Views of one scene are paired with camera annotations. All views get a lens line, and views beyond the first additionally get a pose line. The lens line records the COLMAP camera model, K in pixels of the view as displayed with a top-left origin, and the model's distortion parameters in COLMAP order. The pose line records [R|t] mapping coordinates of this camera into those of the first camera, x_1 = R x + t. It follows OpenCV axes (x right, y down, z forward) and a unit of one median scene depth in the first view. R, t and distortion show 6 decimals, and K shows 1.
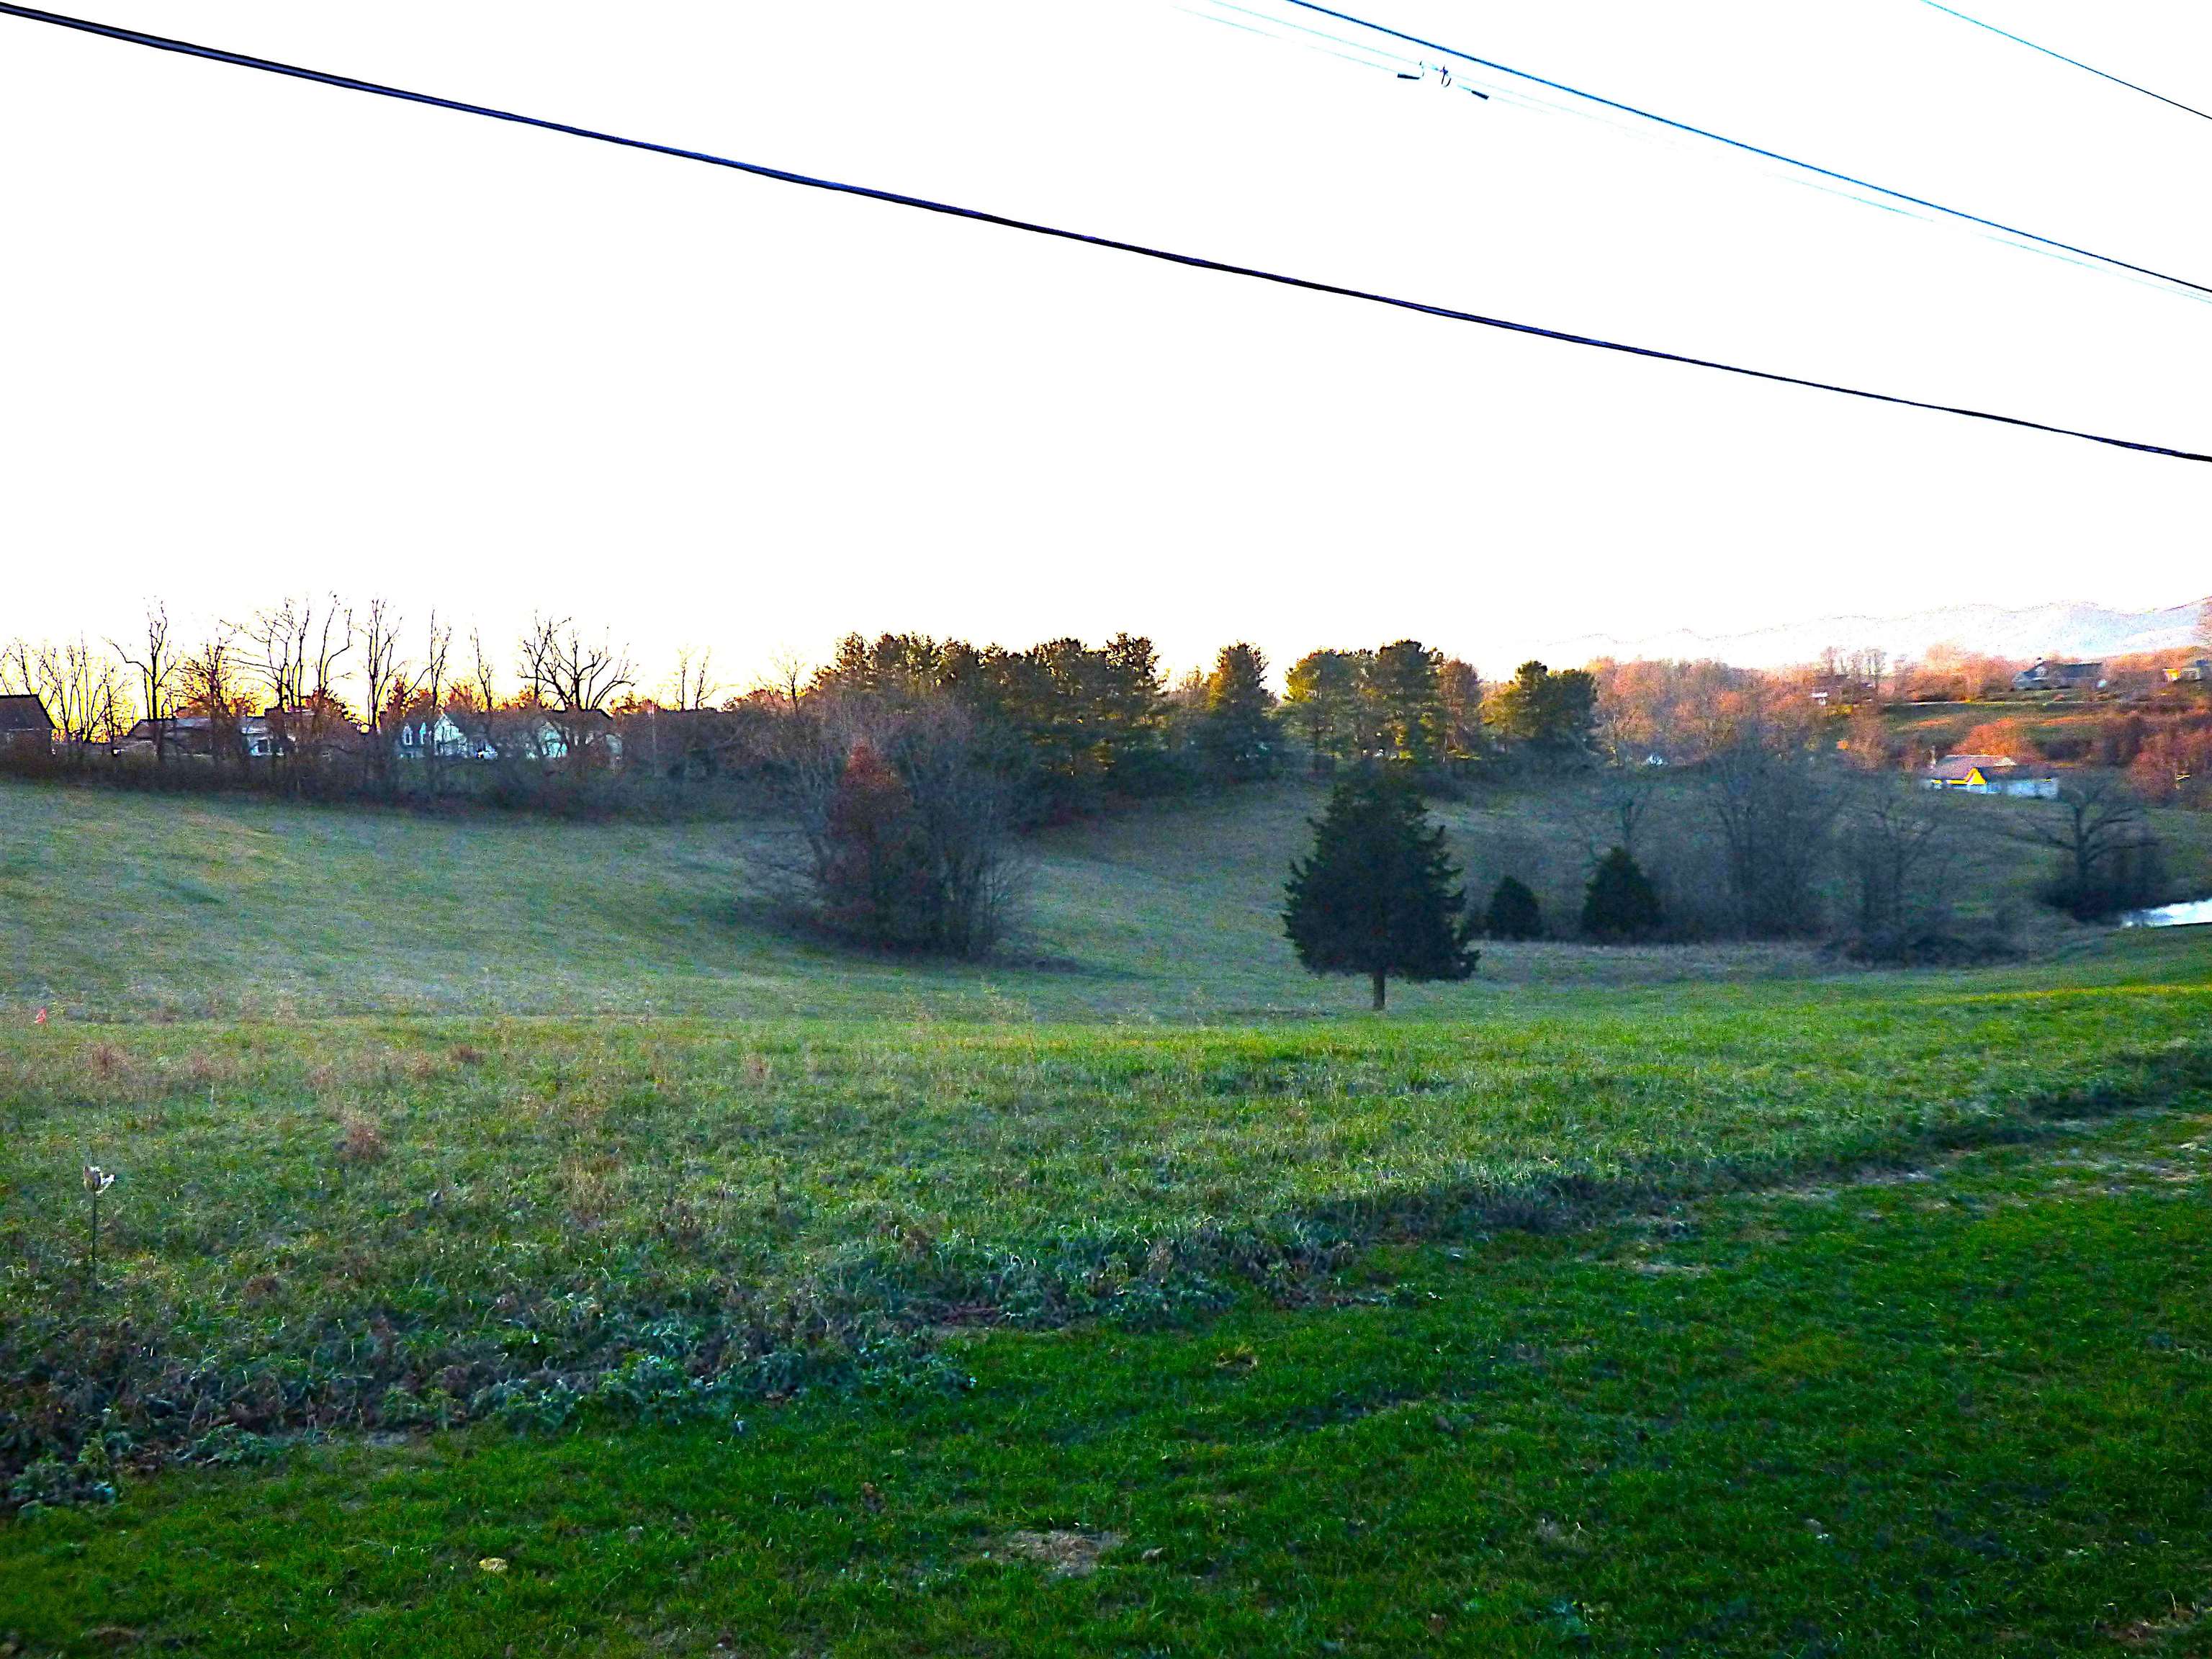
lens RADIAL K [[2140.1, 0, 1126.1], [0, 2140.1, 823.1], [0, 0, 1]] dist [0.048674, 0.000000]
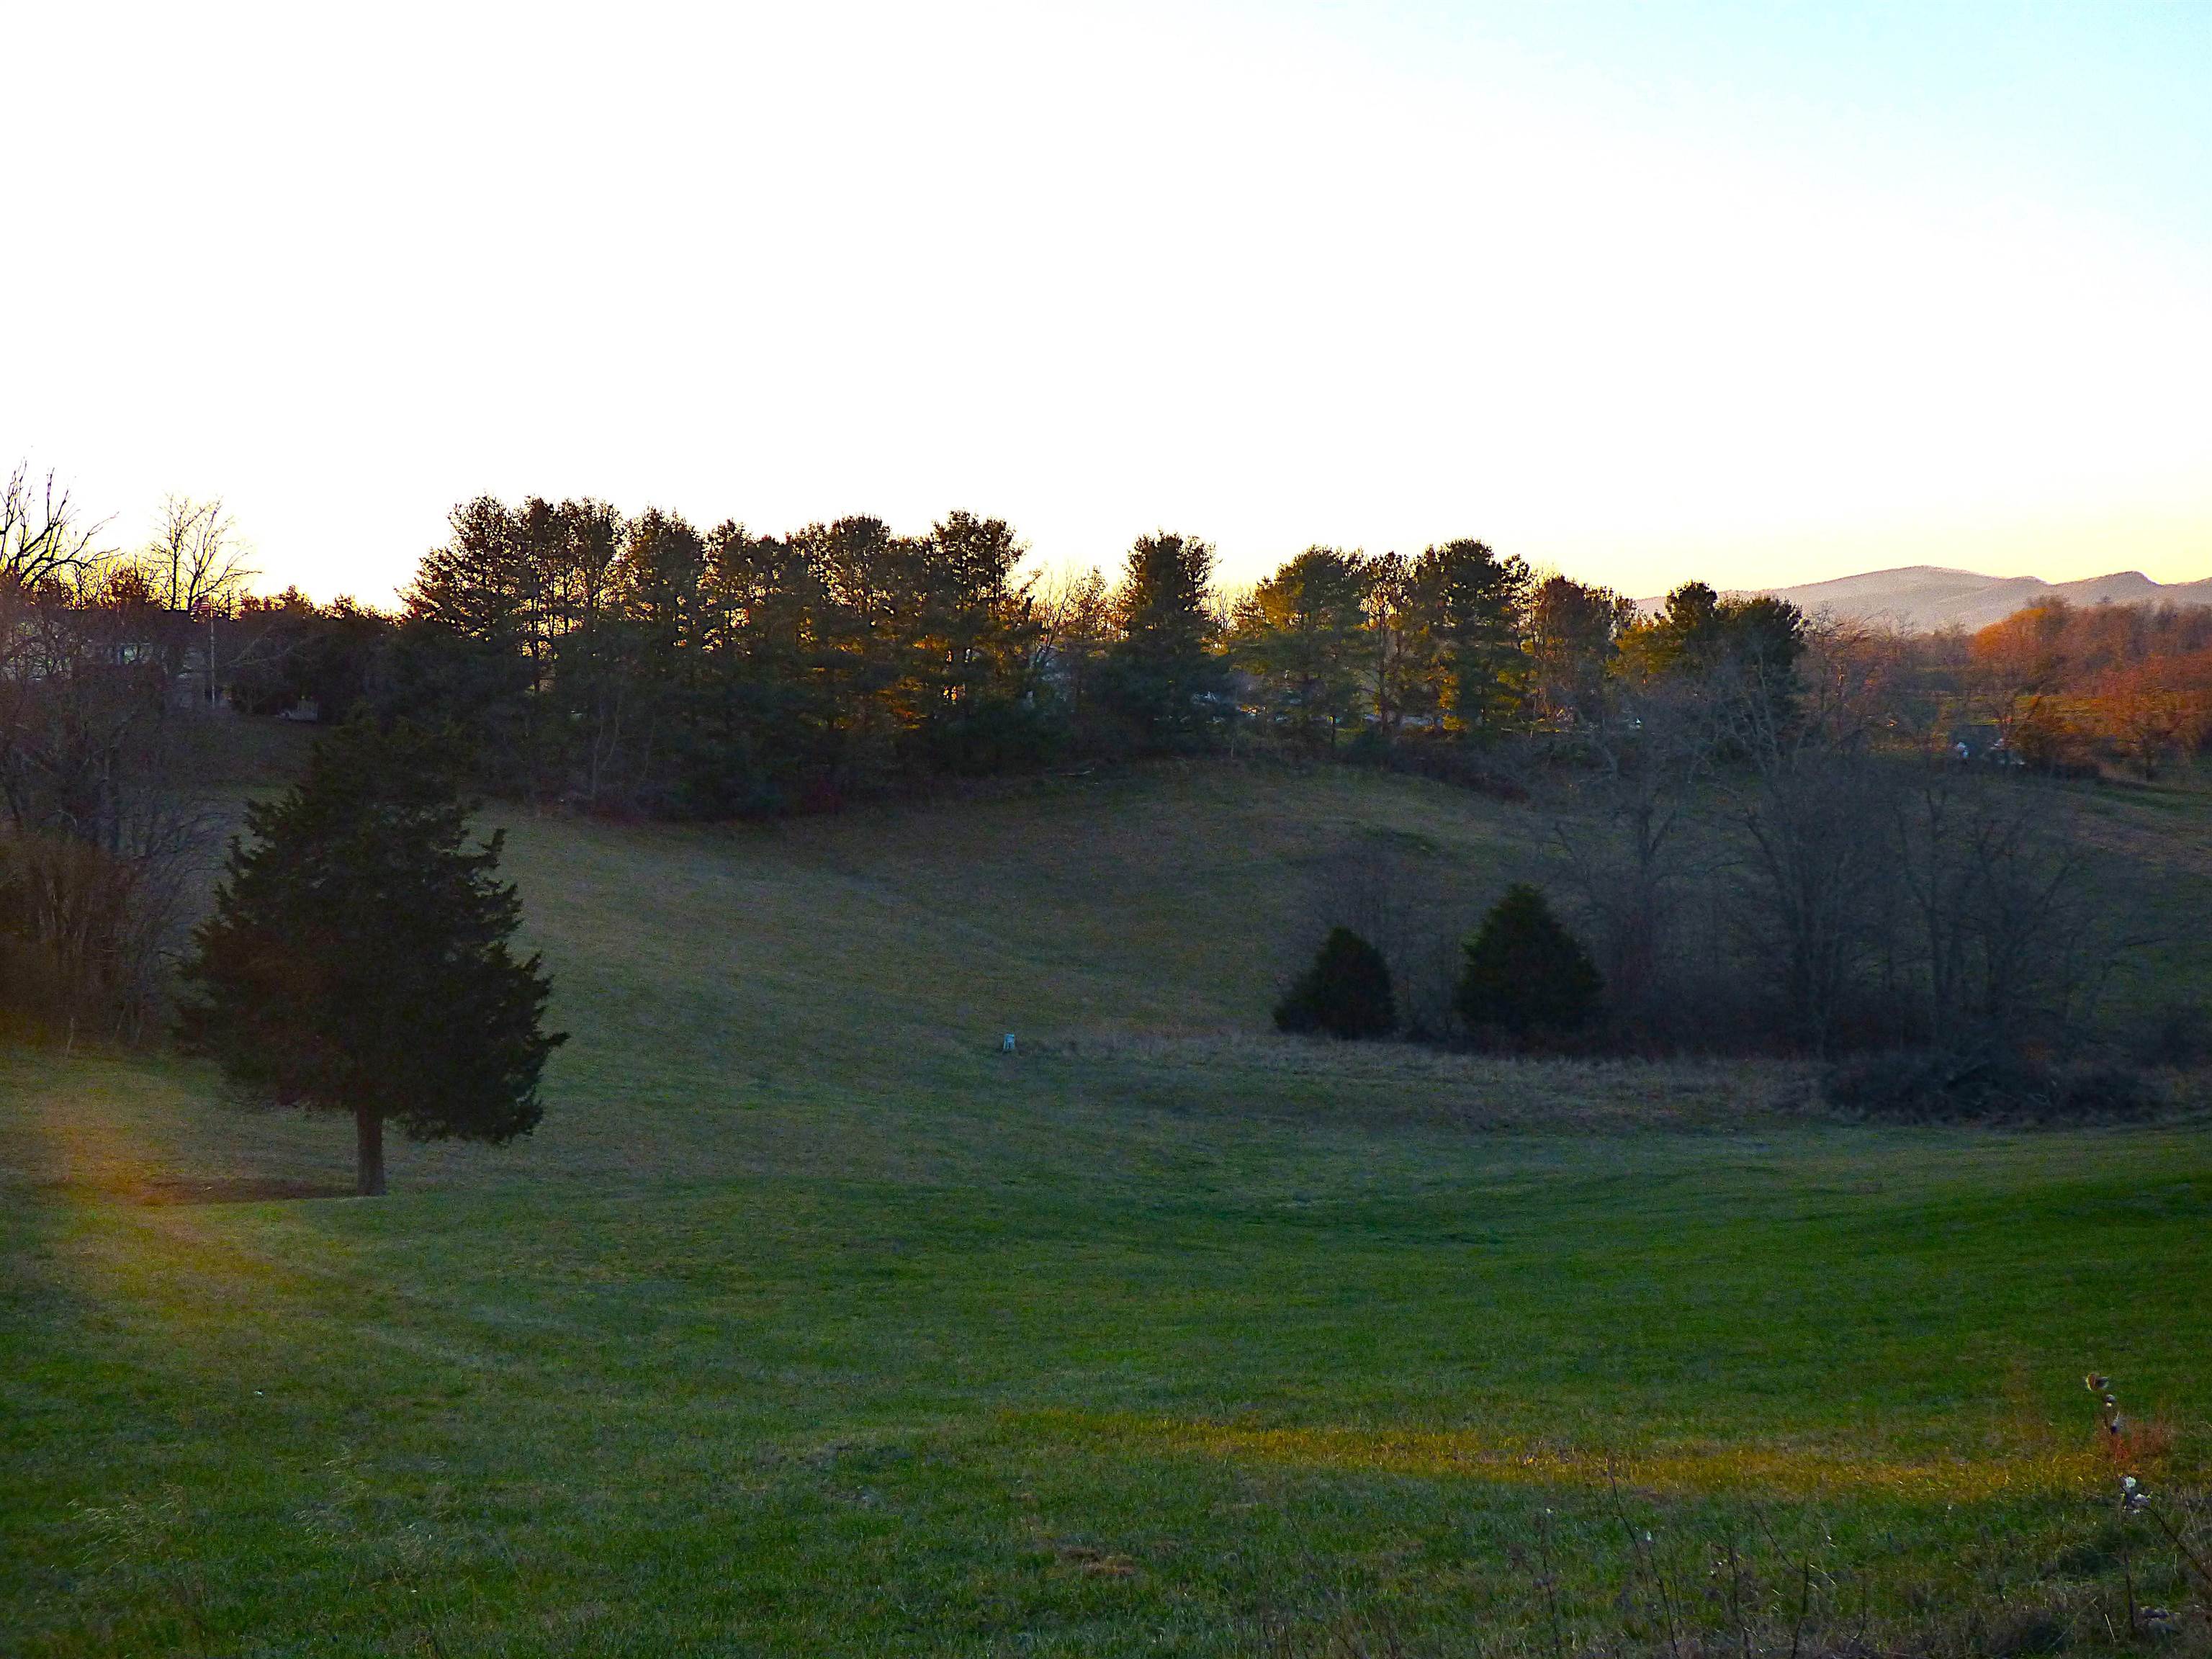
lens RADIAL K [[3047.6, 0, 1088.6], [0, 3047.6, 819.8], [0, 0, 1]] dist [0.034857, 0.000000]
pose [[0.993071, 0.037410, -0.111400, 0.146979], [-0.037233, 0.999300, 0.003670, -0.003529], [0.111459, 0.000504, 0.993769, 0.122485]]
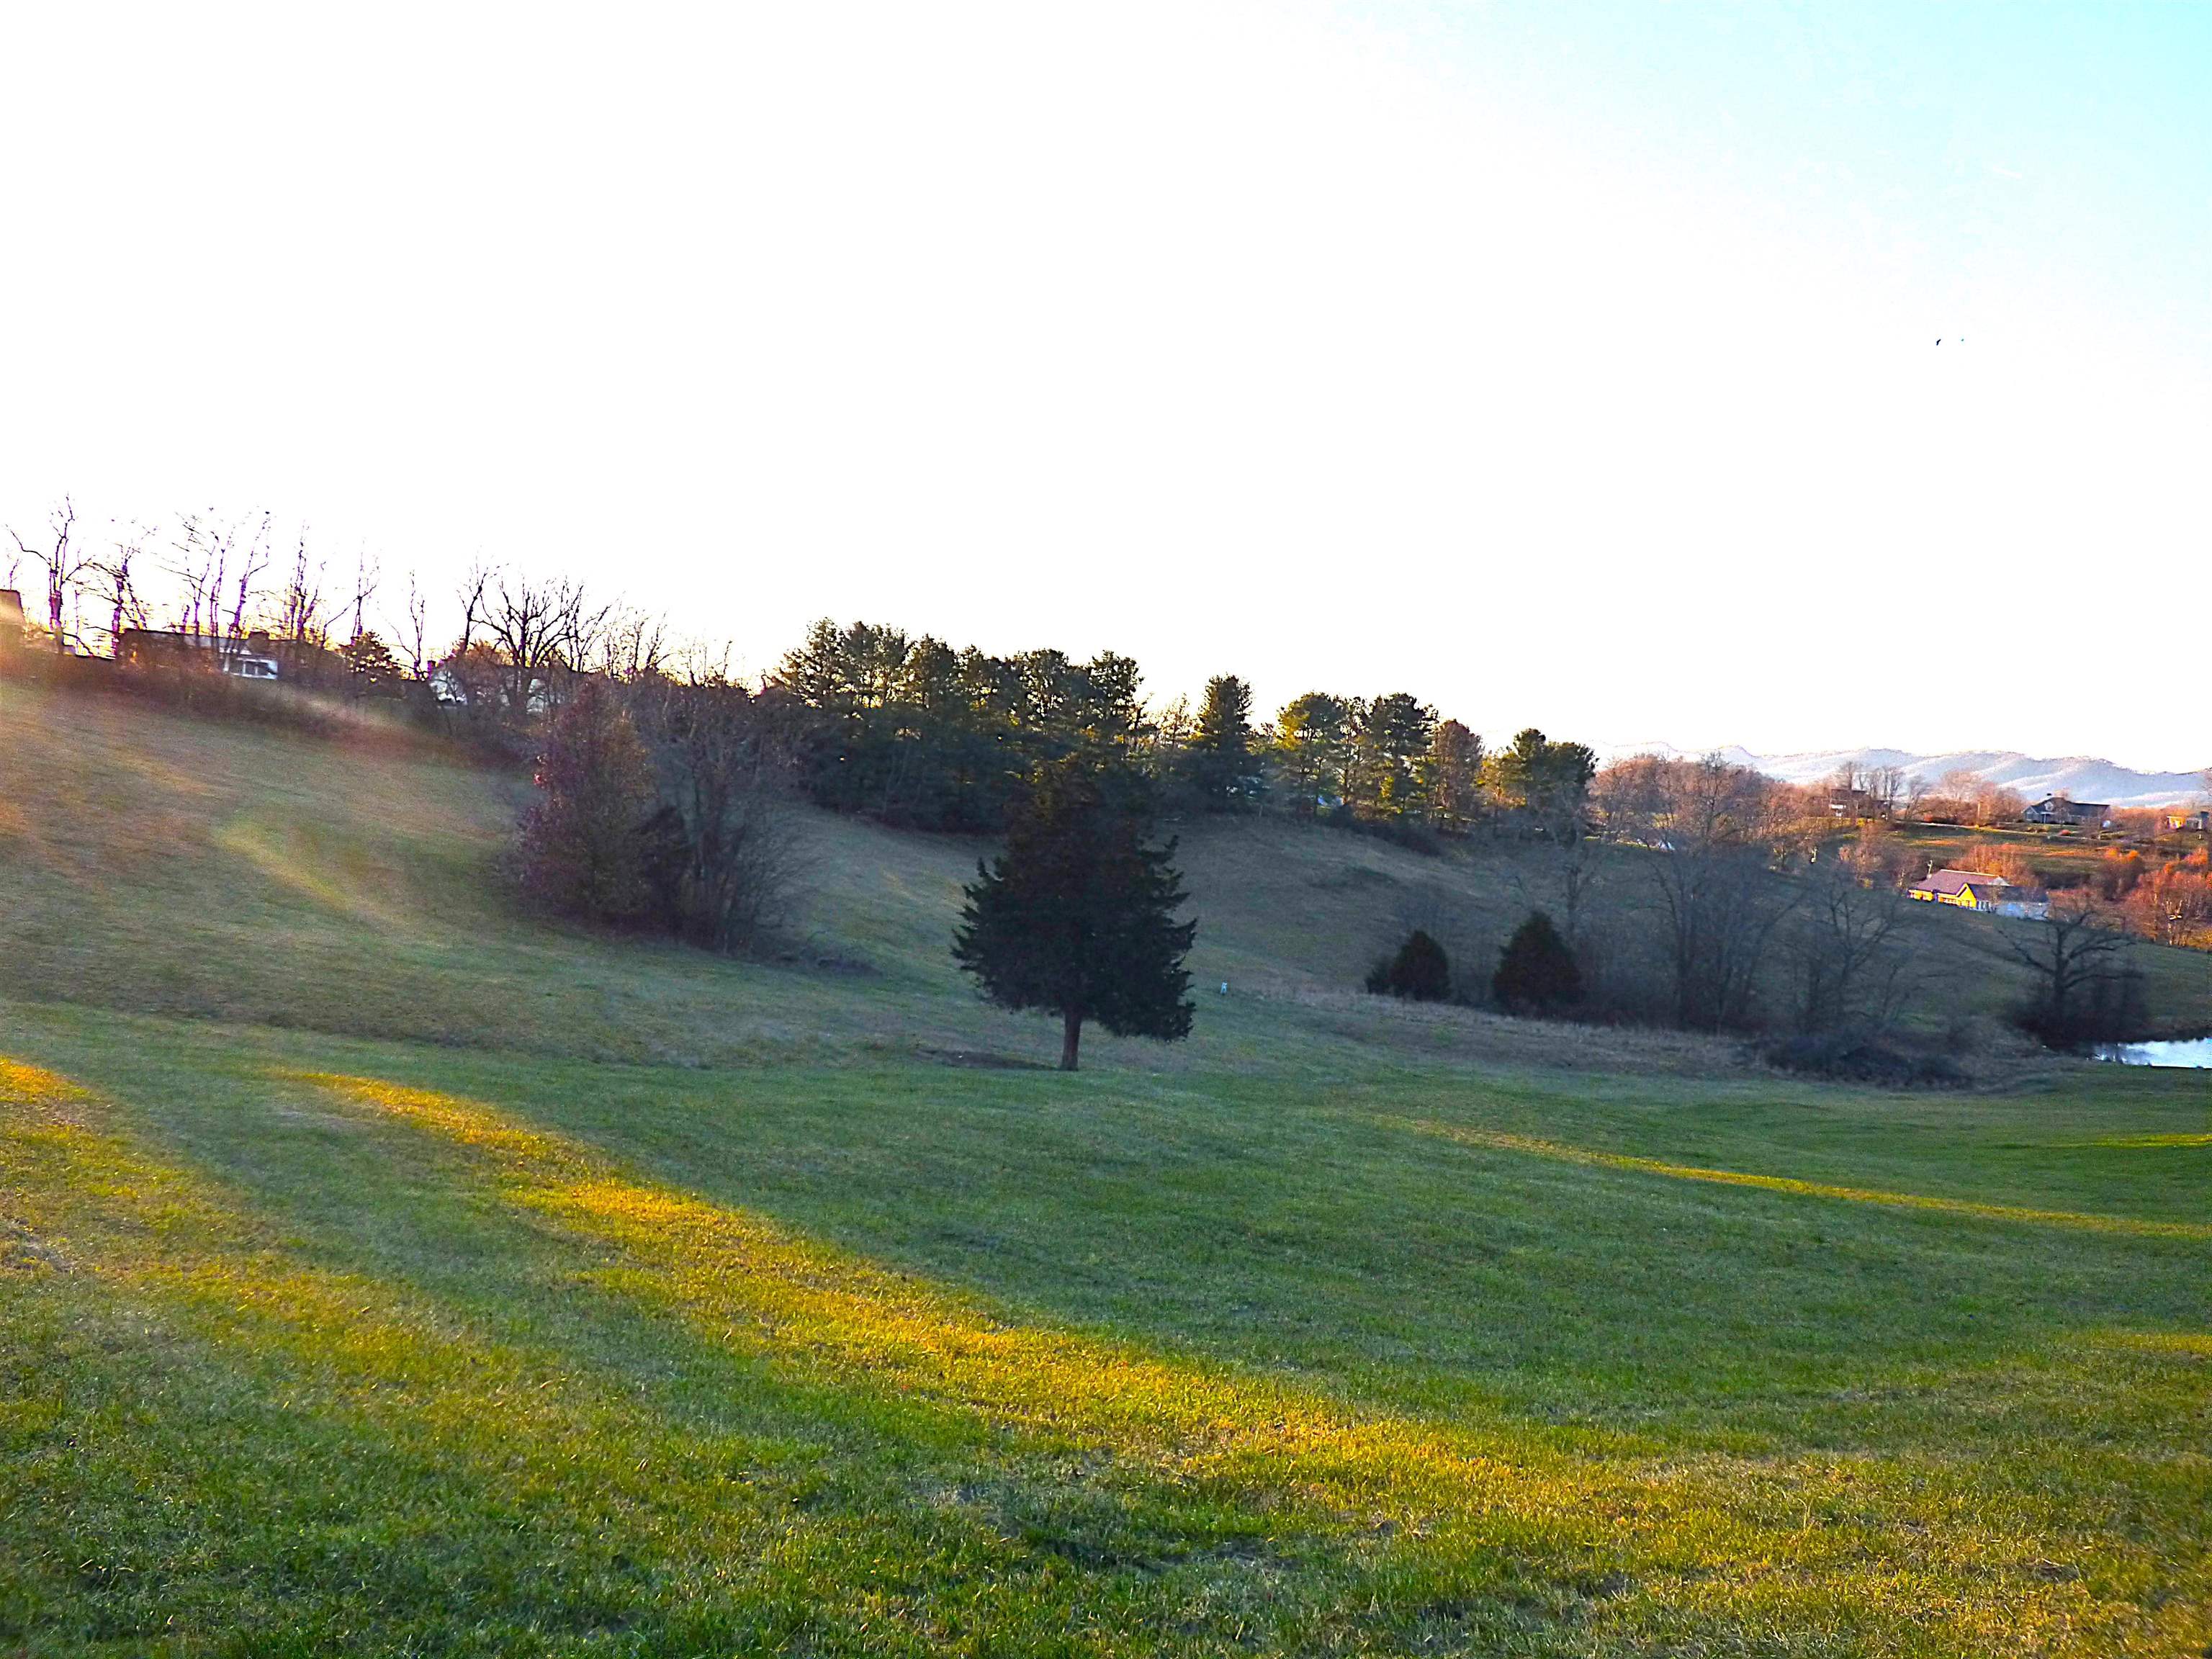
lens RADIAL K [[1869.9, 0, 1114.3], [0, 1869.9, 808.6], [0, 0, 1]] dist [0.036467, -0.023633]
pose [[0.992143, 0.108966, -0.061465, 0.066609], [-0.110467, 0.993646, -0.021563, 0.003478], [0.058725, 0.028184, 0.997876, 0.132845]]
